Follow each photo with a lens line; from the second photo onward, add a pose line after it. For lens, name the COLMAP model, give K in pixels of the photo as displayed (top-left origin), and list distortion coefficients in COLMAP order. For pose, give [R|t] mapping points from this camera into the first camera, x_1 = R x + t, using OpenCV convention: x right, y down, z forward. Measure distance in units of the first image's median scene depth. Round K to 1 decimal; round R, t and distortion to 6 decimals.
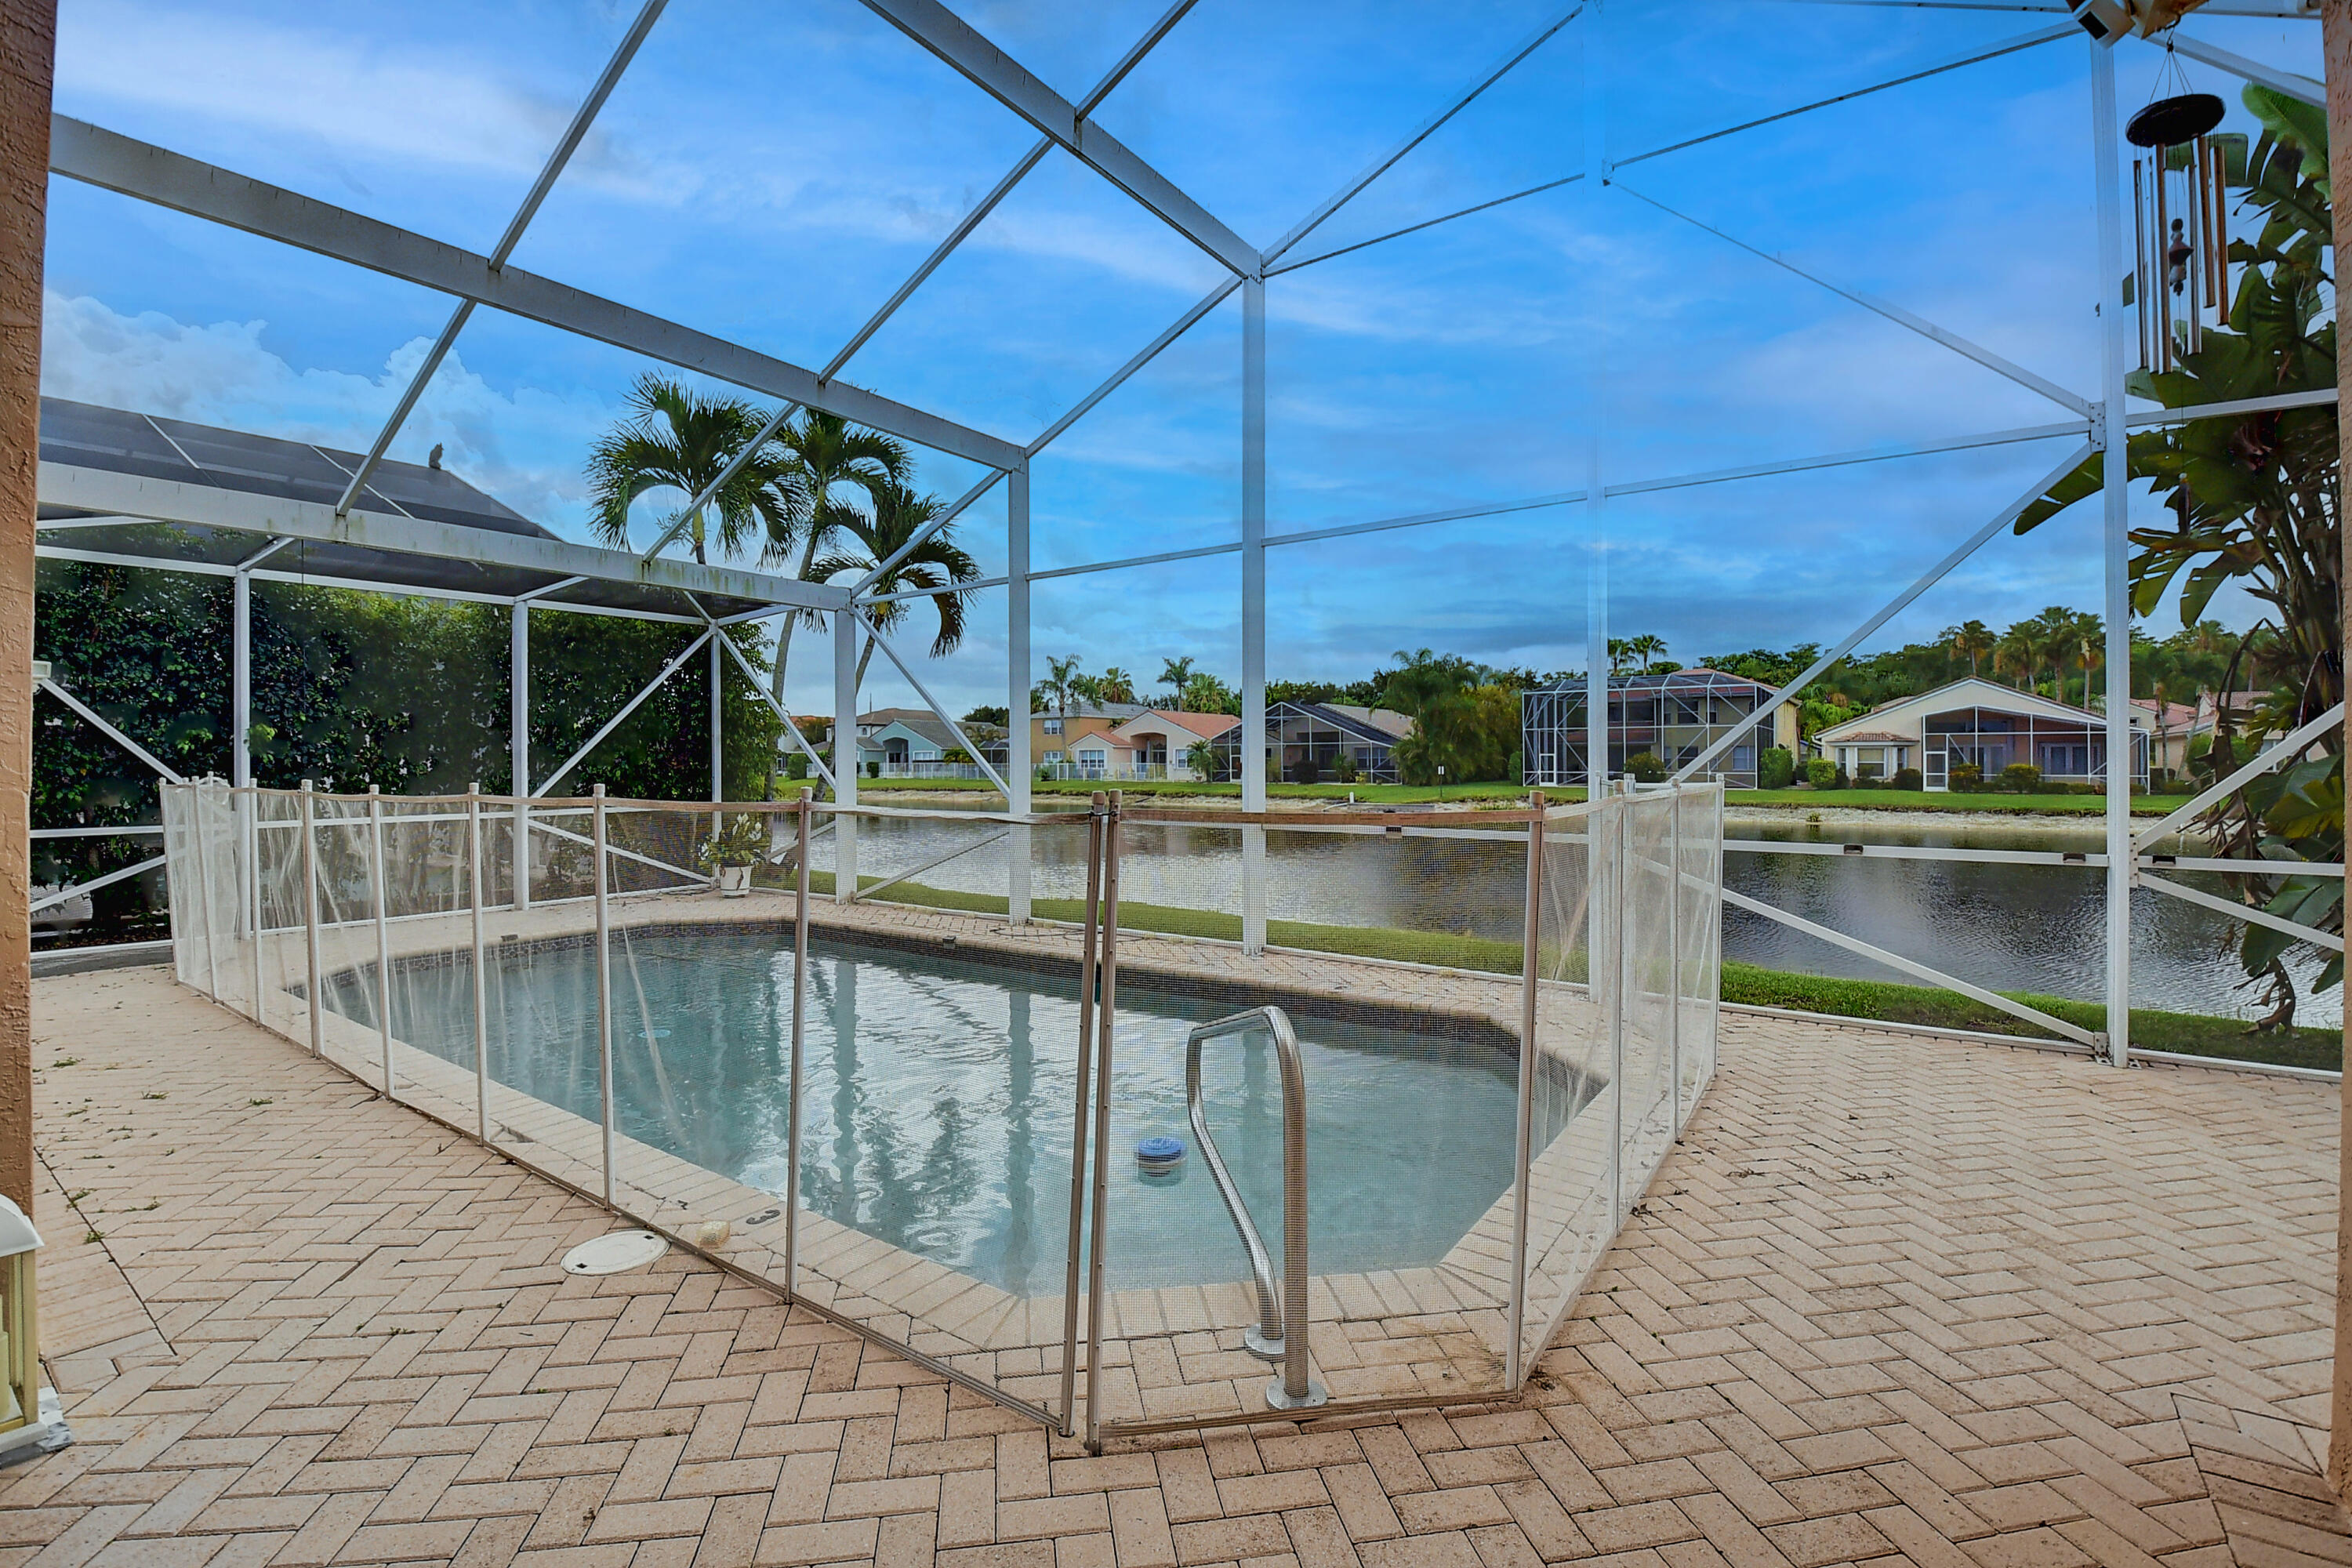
lens RADIAL K [[1037.8, 0, 1163.9], [0, 1037.8, 766.8], [0, 0, 1]] dist [-0.012449, -0.007241]
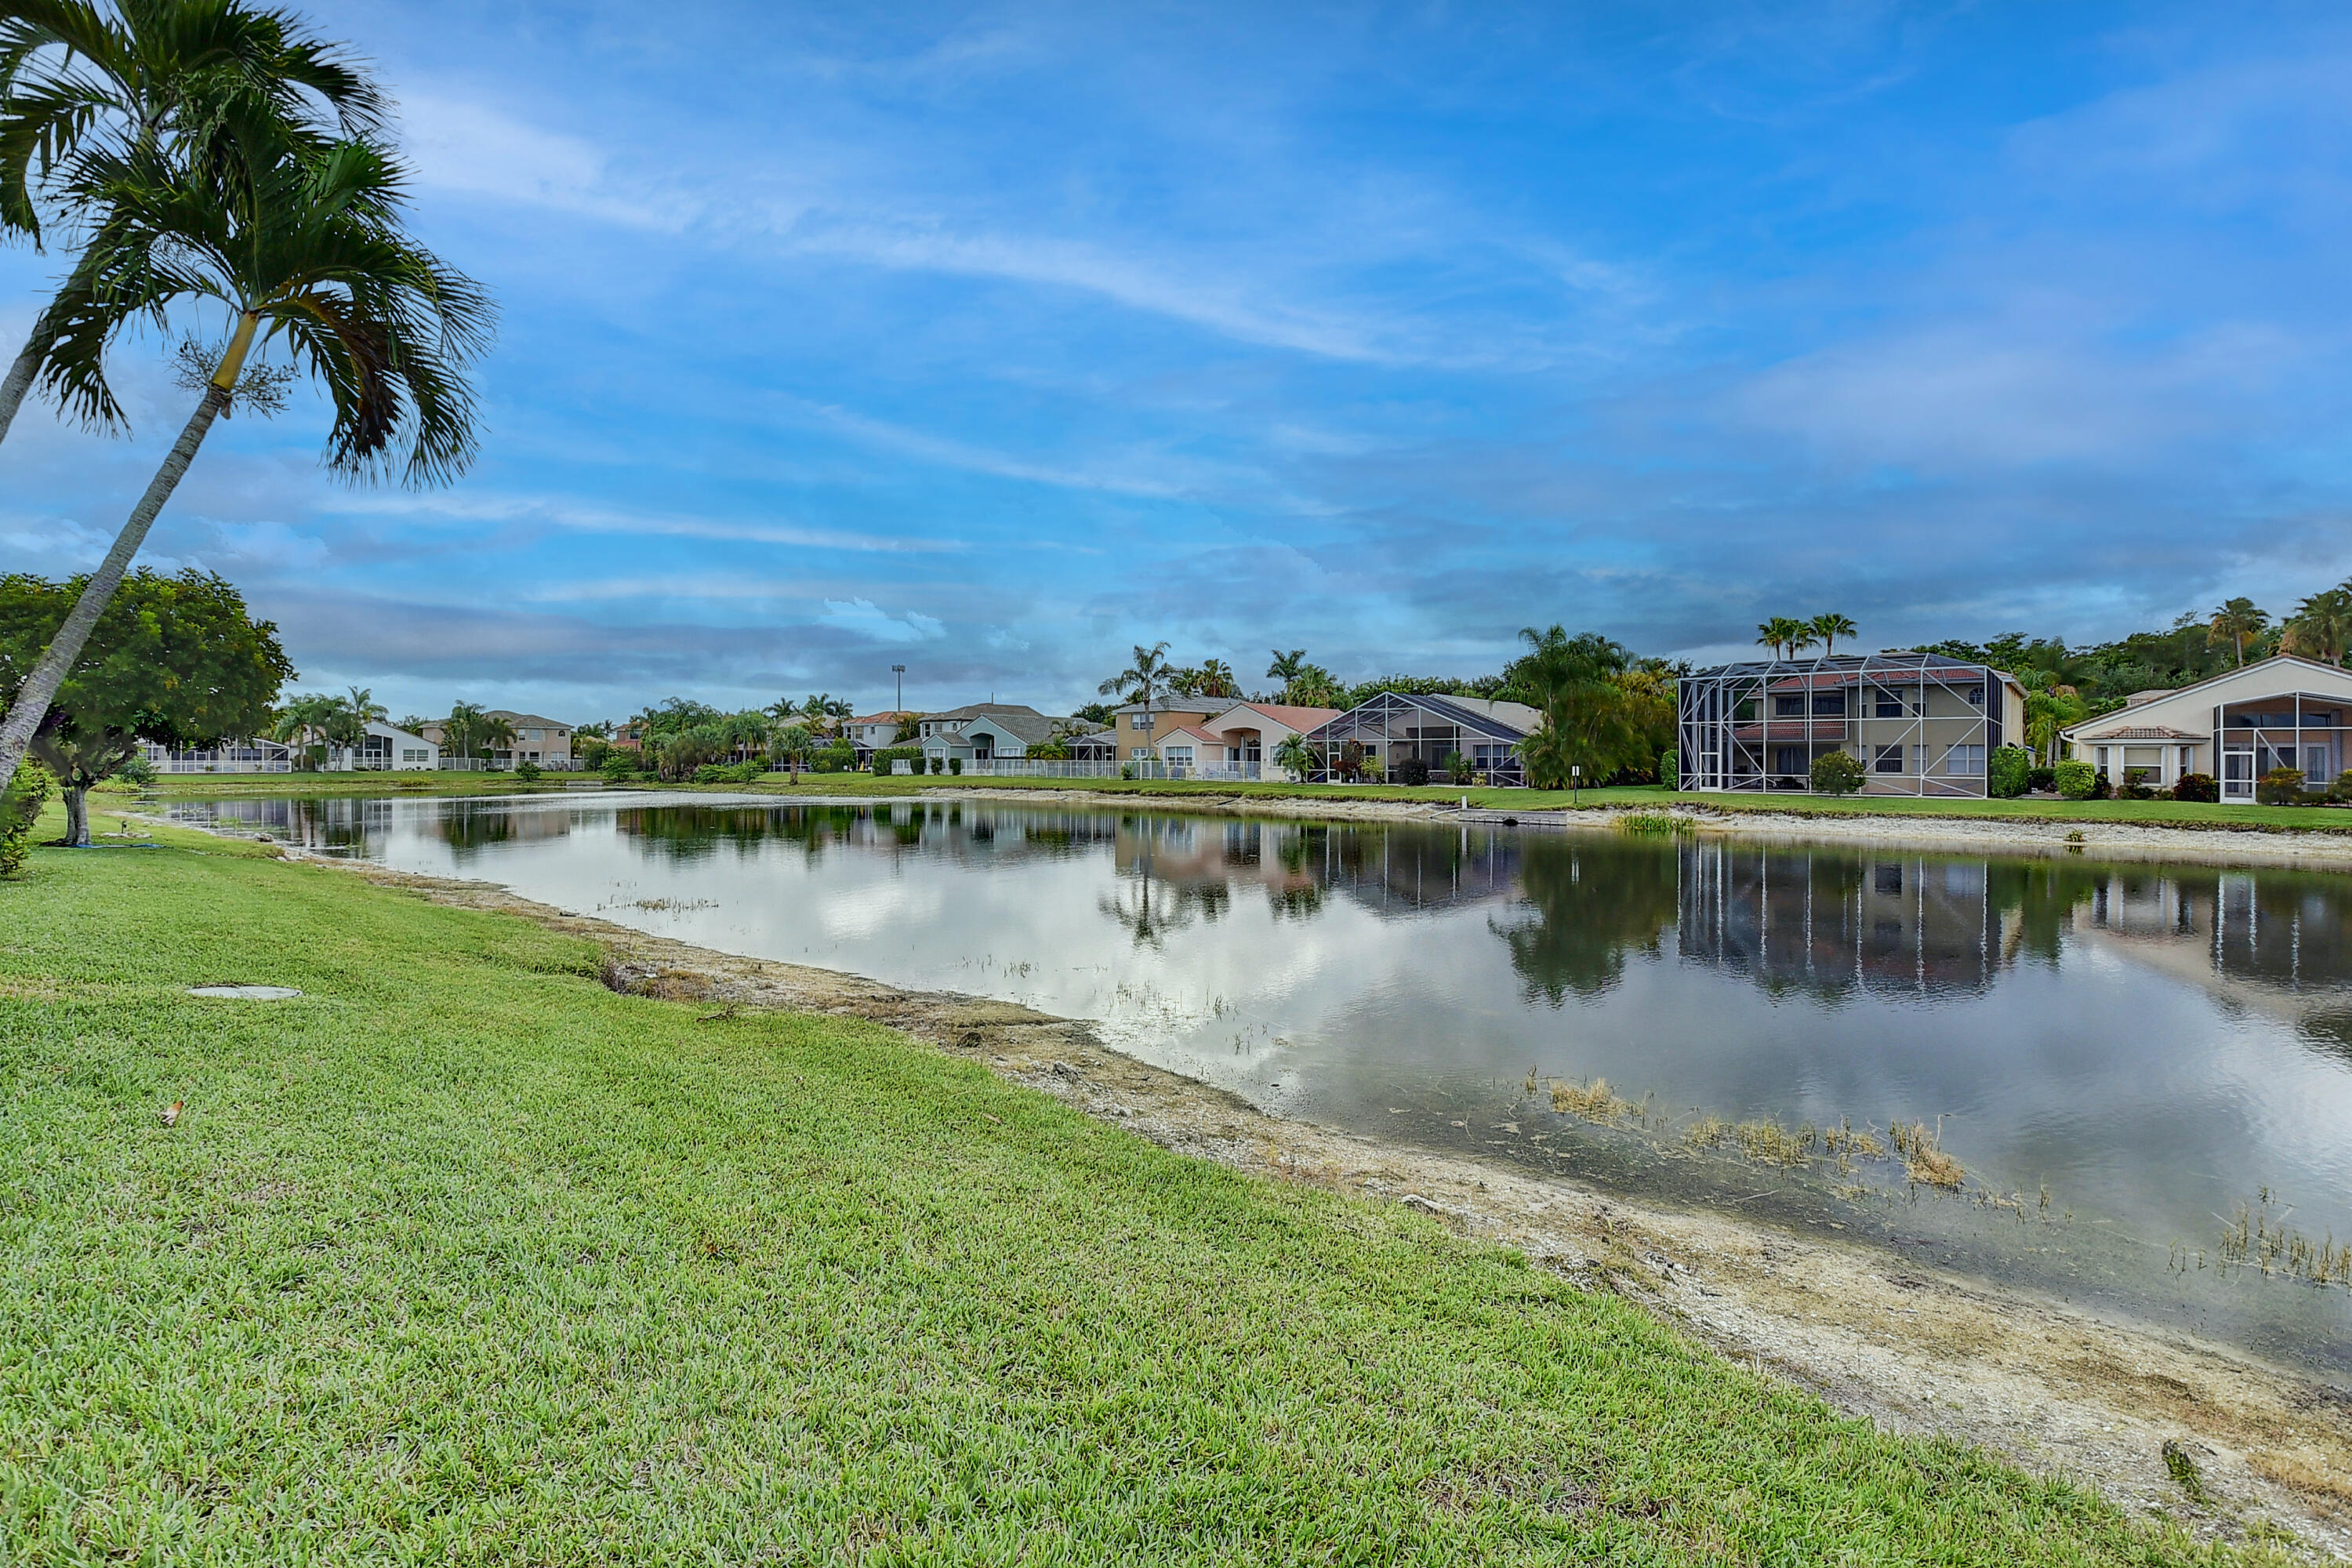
lens RADIAL K [[1037.8, 0, 1162.6], [0, 1037.8, 766.1], [0, 0, 1]] dist [-0.012449, -0.007241]
pose [[0.992558, 0.008243, -0.121492, 0.032484], [-0.008410, 0.999964, -0.000861, 0.002449], [0.121481, 0.001877, 0.992592, 0.112351]]
